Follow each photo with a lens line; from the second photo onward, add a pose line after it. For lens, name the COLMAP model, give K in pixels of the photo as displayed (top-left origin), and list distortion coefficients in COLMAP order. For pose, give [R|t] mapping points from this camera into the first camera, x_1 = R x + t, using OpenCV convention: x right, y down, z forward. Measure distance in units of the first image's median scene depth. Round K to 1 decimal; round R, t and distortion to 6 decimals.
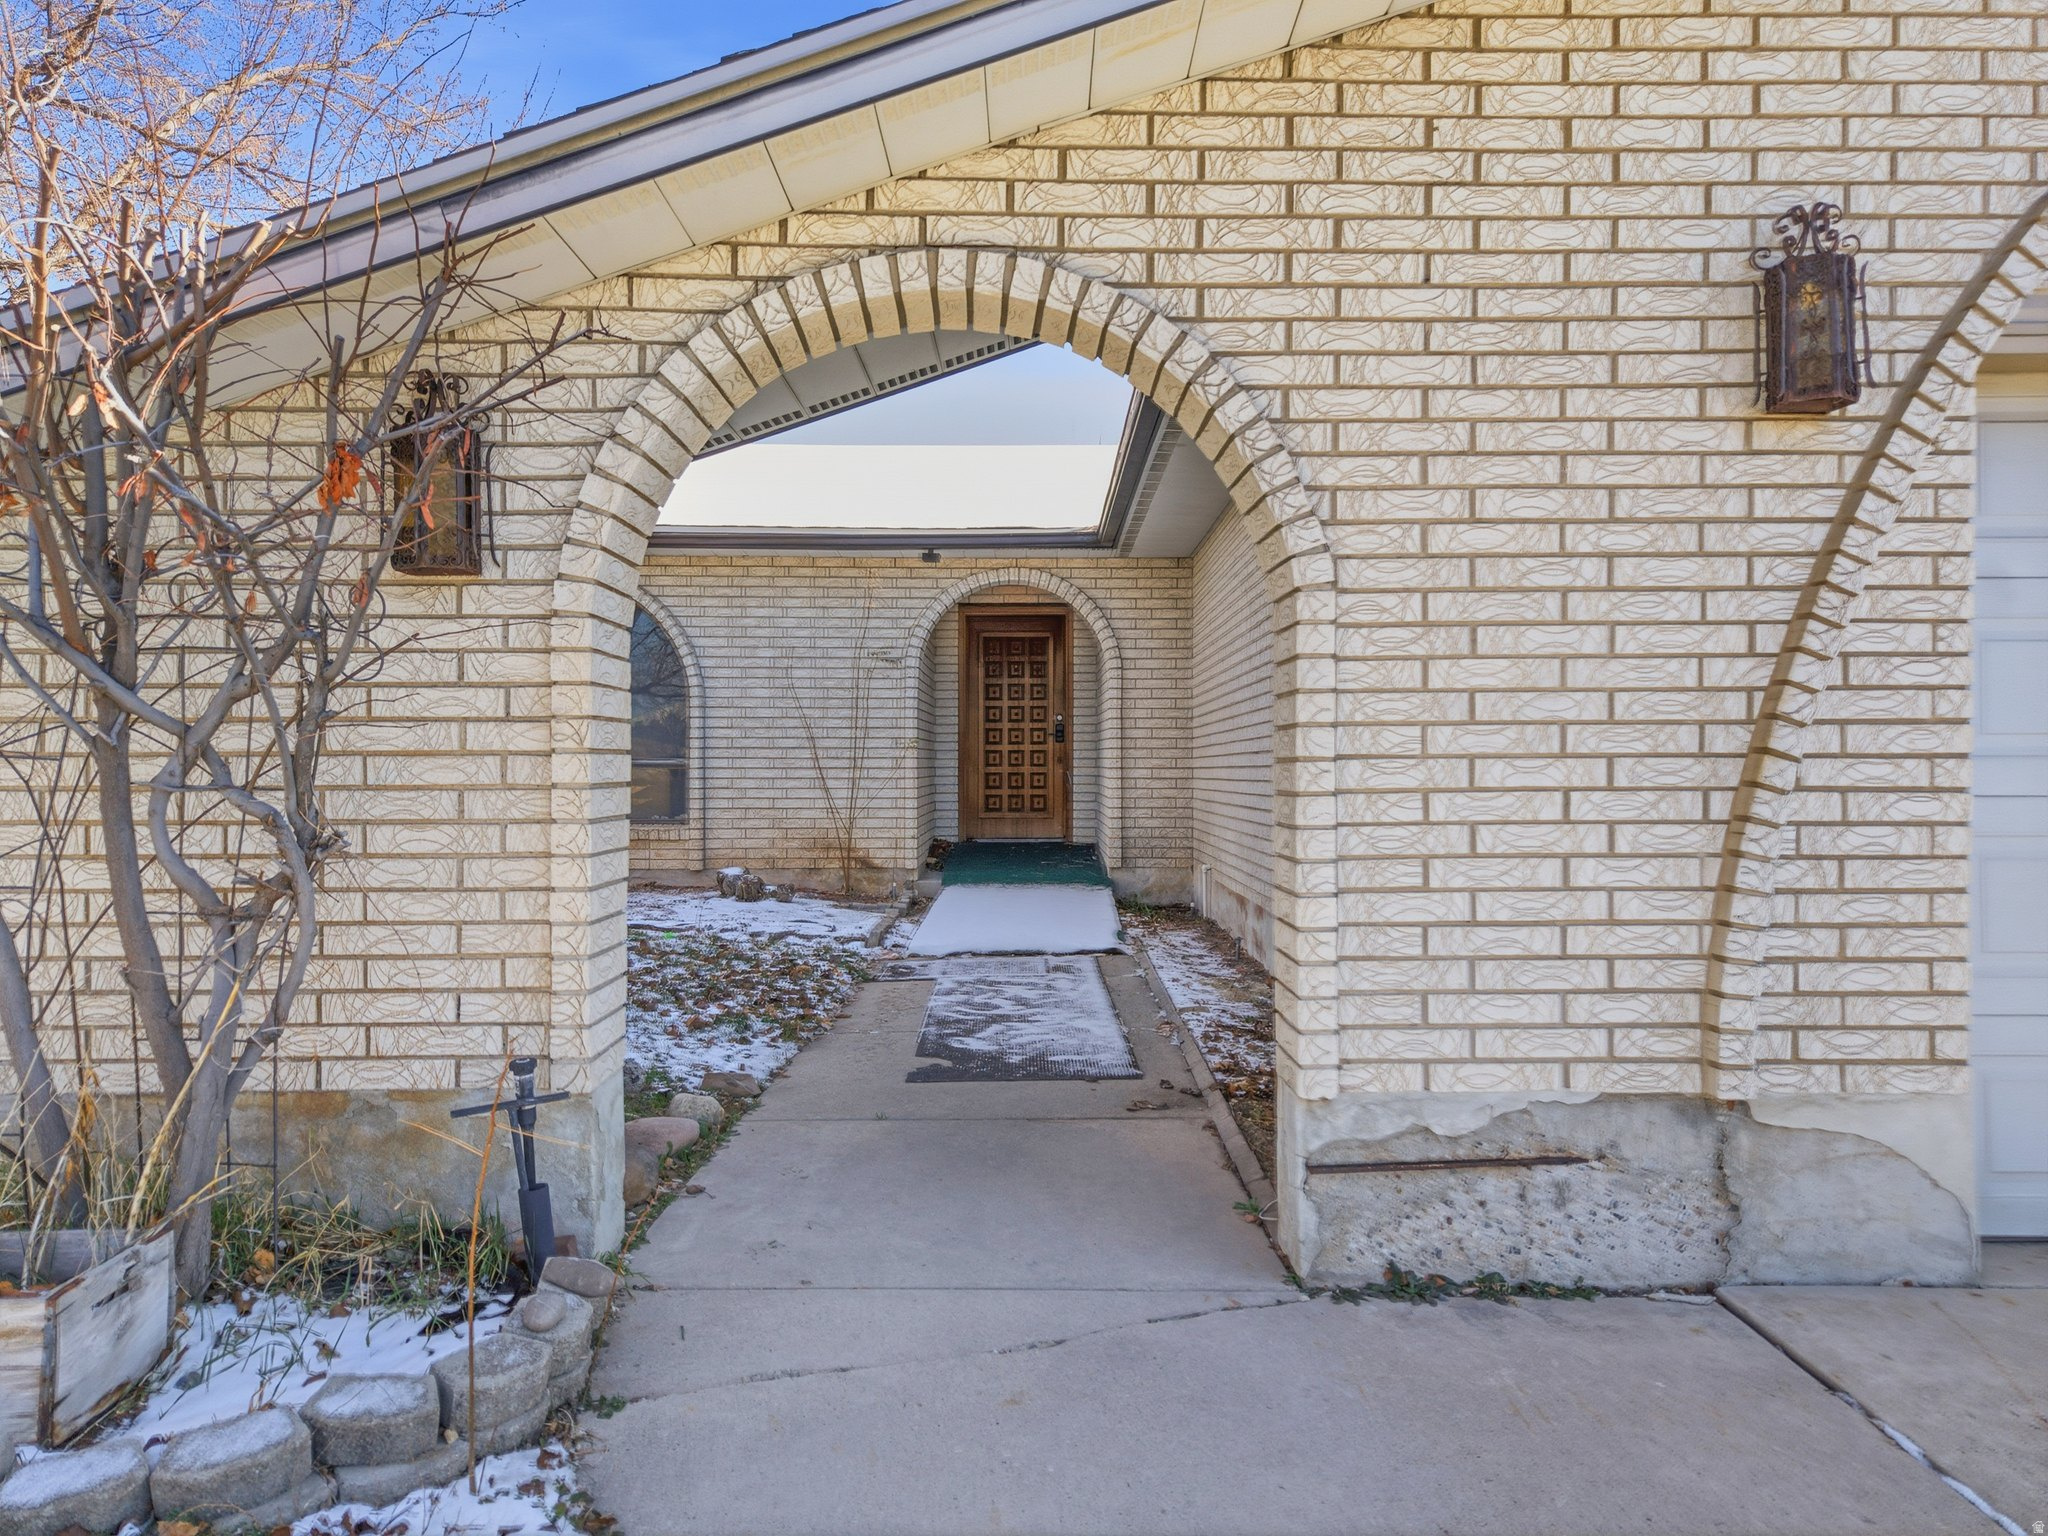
lens RADIAL K [[1371.1, 0, 1024.0], [0, 1371.1, 768.0], [0, 0, 1]] dist [0.027553, -0.032805]
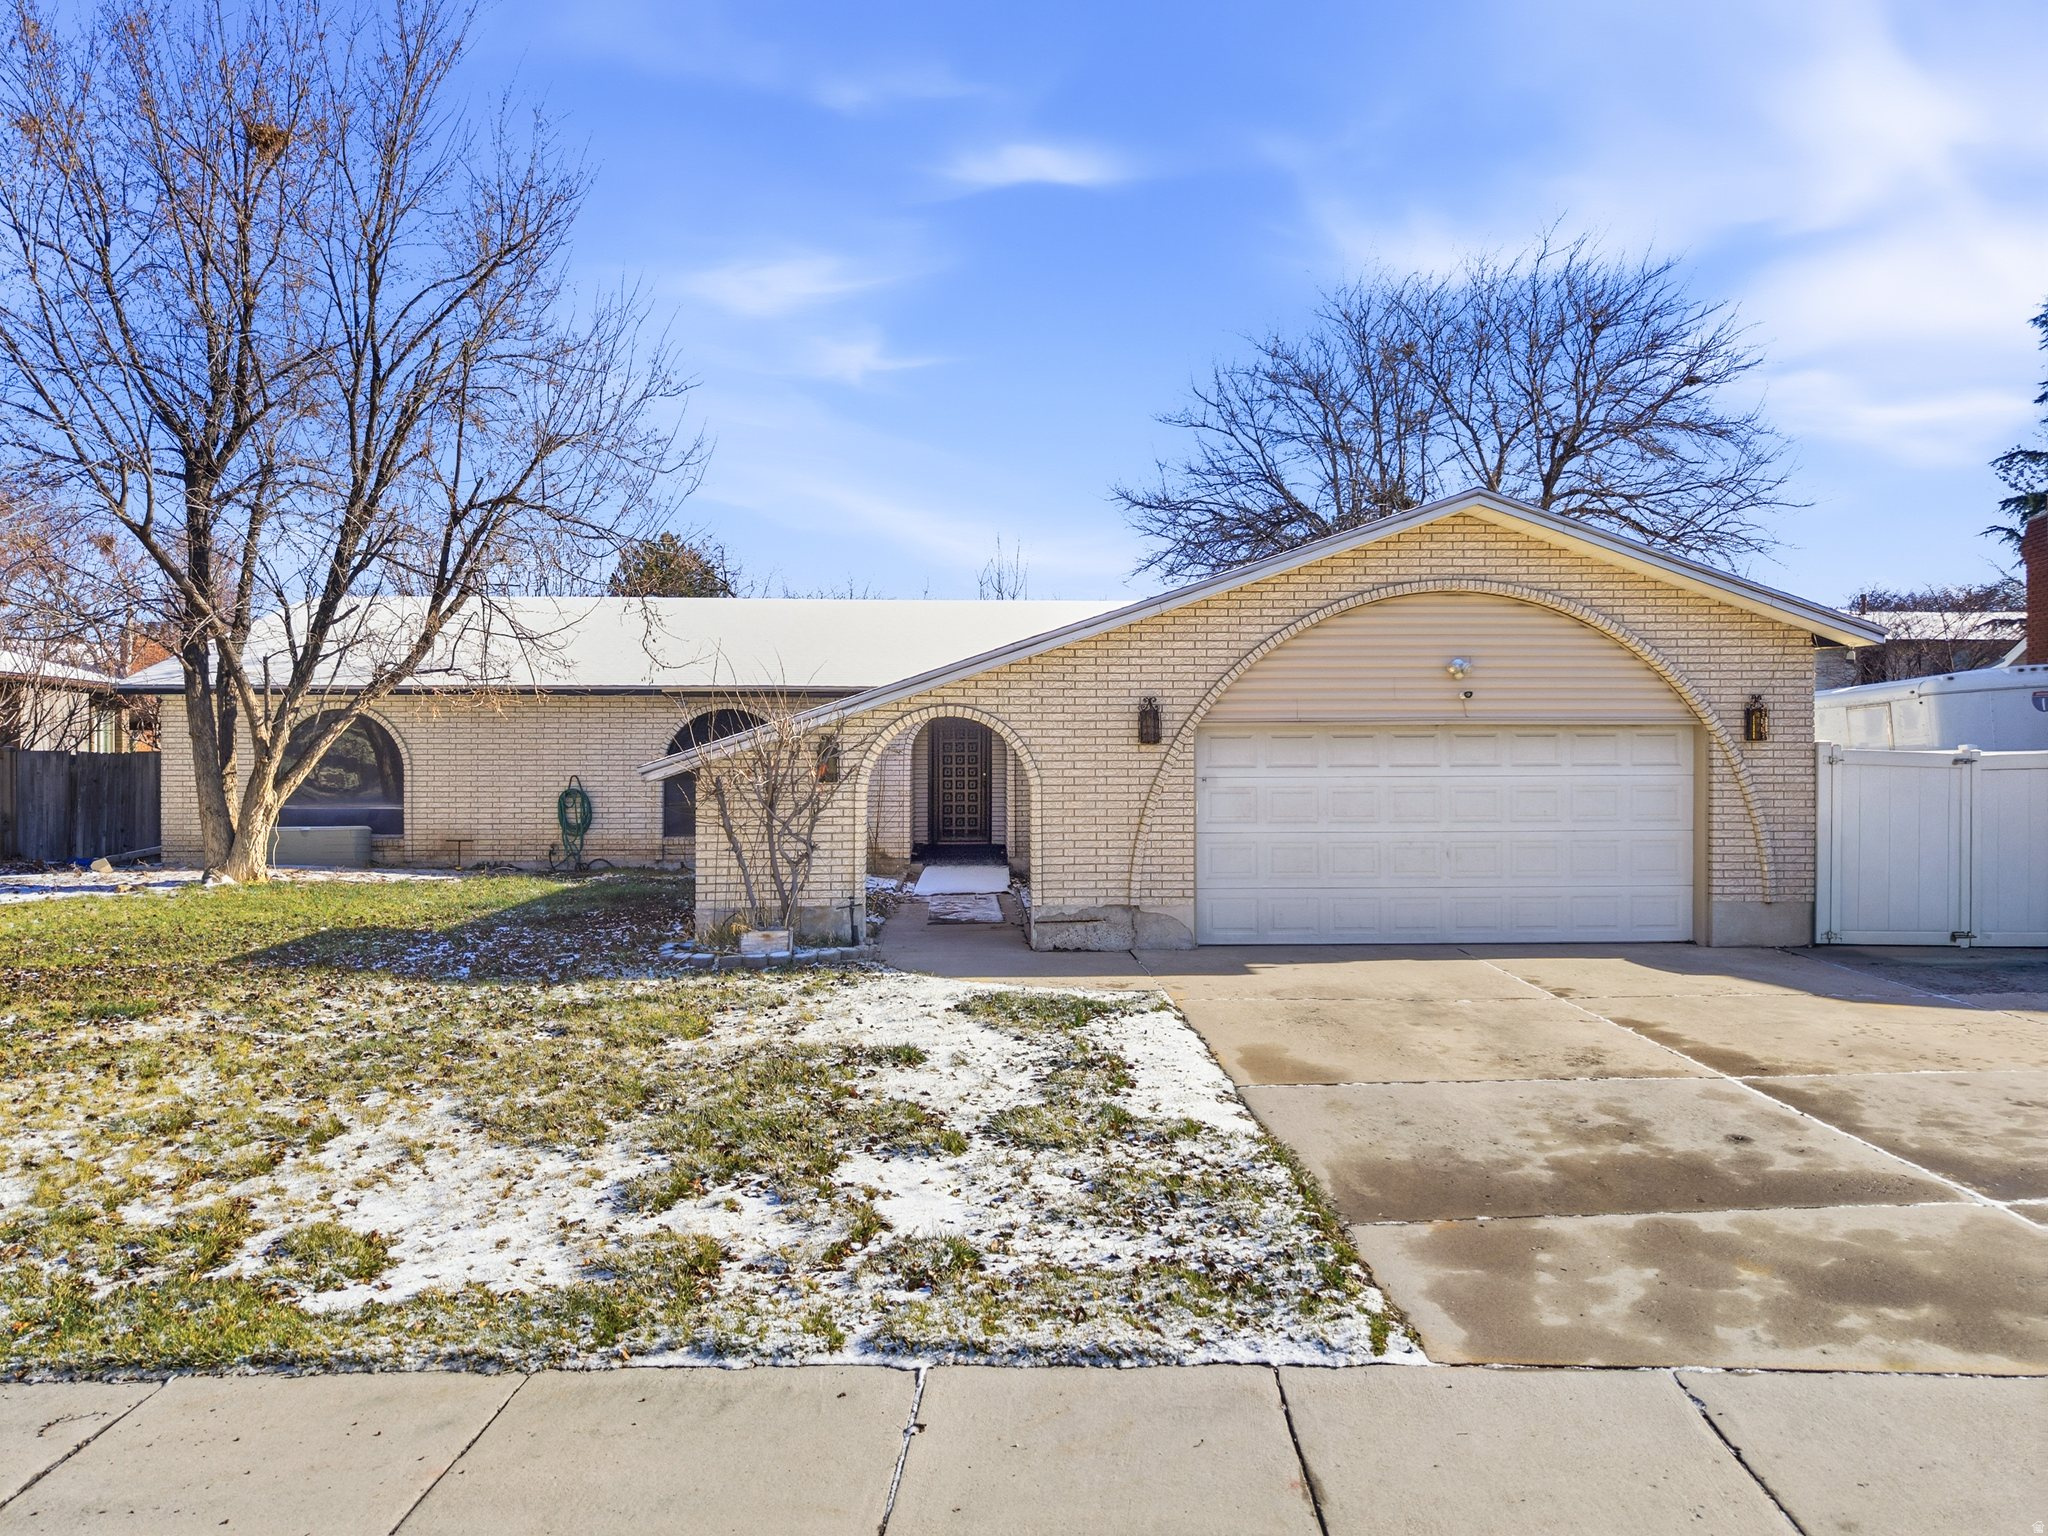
lens RADIAL K [[1399.1, 0, 1024.0], [0, 1399.1, 768.0], [0, 0, 1]] dist [0.006788, 0.000049]
pose [[0.999016, -0.002149, 0.044296, -0.017064], [0.002080, 0.999997, 0.001598, -0.188986], [-0.044299, -0.001504, 0.999017, -3.270977]]
